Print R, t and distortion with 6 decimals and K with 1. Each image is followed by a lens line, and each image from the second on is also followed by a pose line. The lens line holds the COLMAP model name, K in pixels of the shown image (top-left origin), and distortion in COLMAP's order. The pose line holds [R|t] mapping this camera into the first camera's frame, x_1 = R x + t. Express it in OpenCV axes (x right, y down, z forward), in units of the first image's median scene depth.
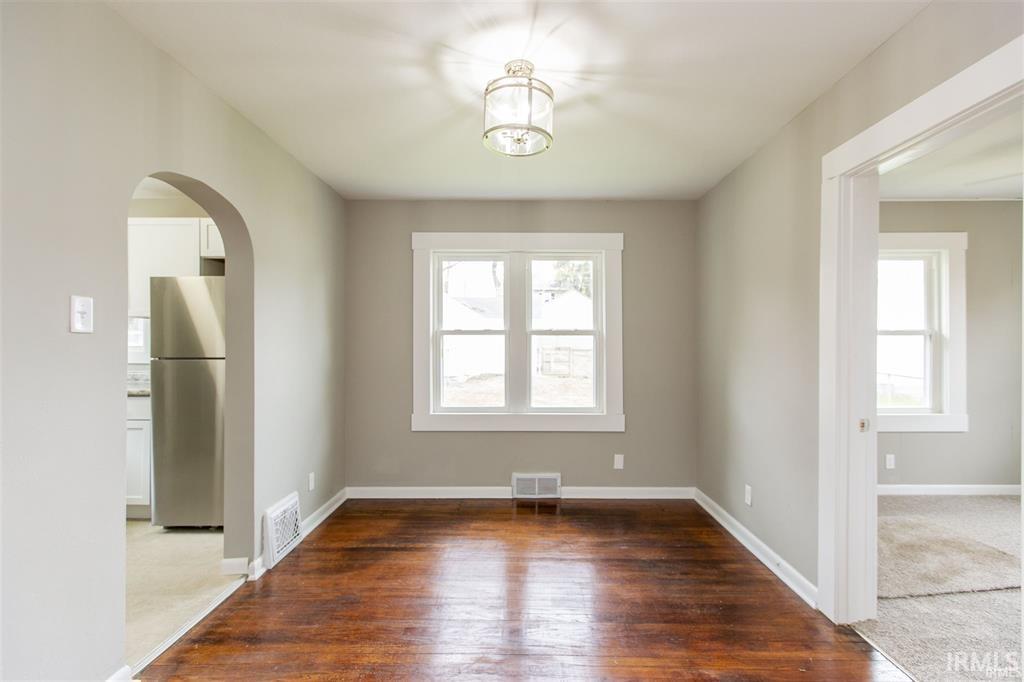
lens RADIAL K [[467.2, 0, 514.3], [0, 467.2, 339.6], [0, 0, 1]] dist [0.004972, -0.000357]
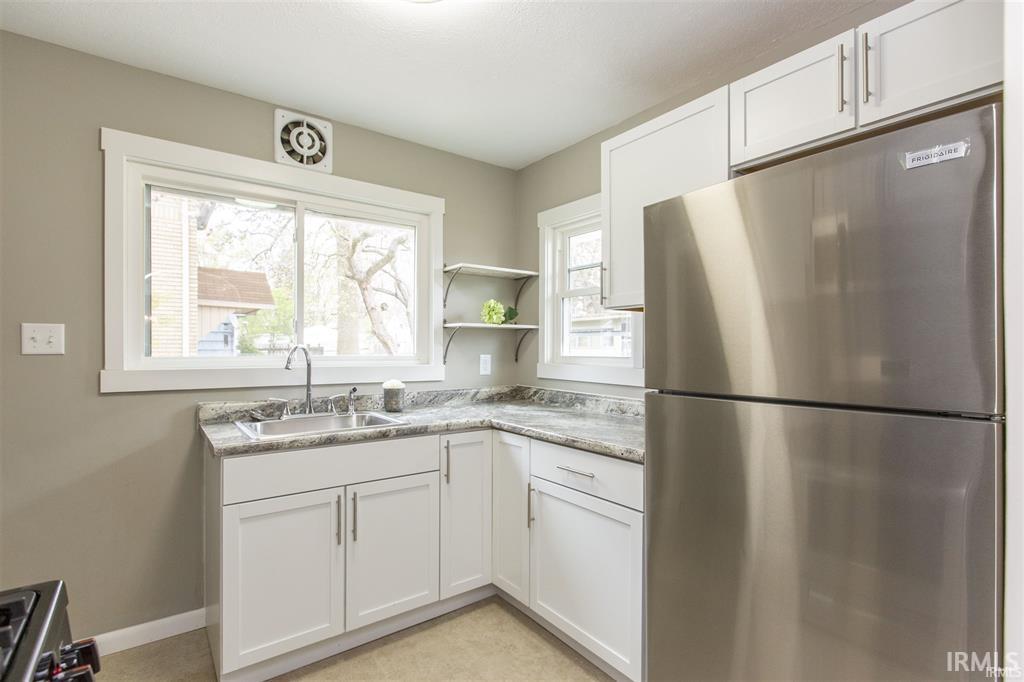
lens RADIAL K [[499.1, 0, 499.5], [0, 499.1, 352.5], [0, 0, 1]] dist [-0.002981, 0.002679]
pose [[0.591463, 0.008406, -0.806288, -0.460807], [-0.000350, 0.999948, 0.010169, 0.006724], [0.806332, -0.005732, 0.591435, 0.590538]]
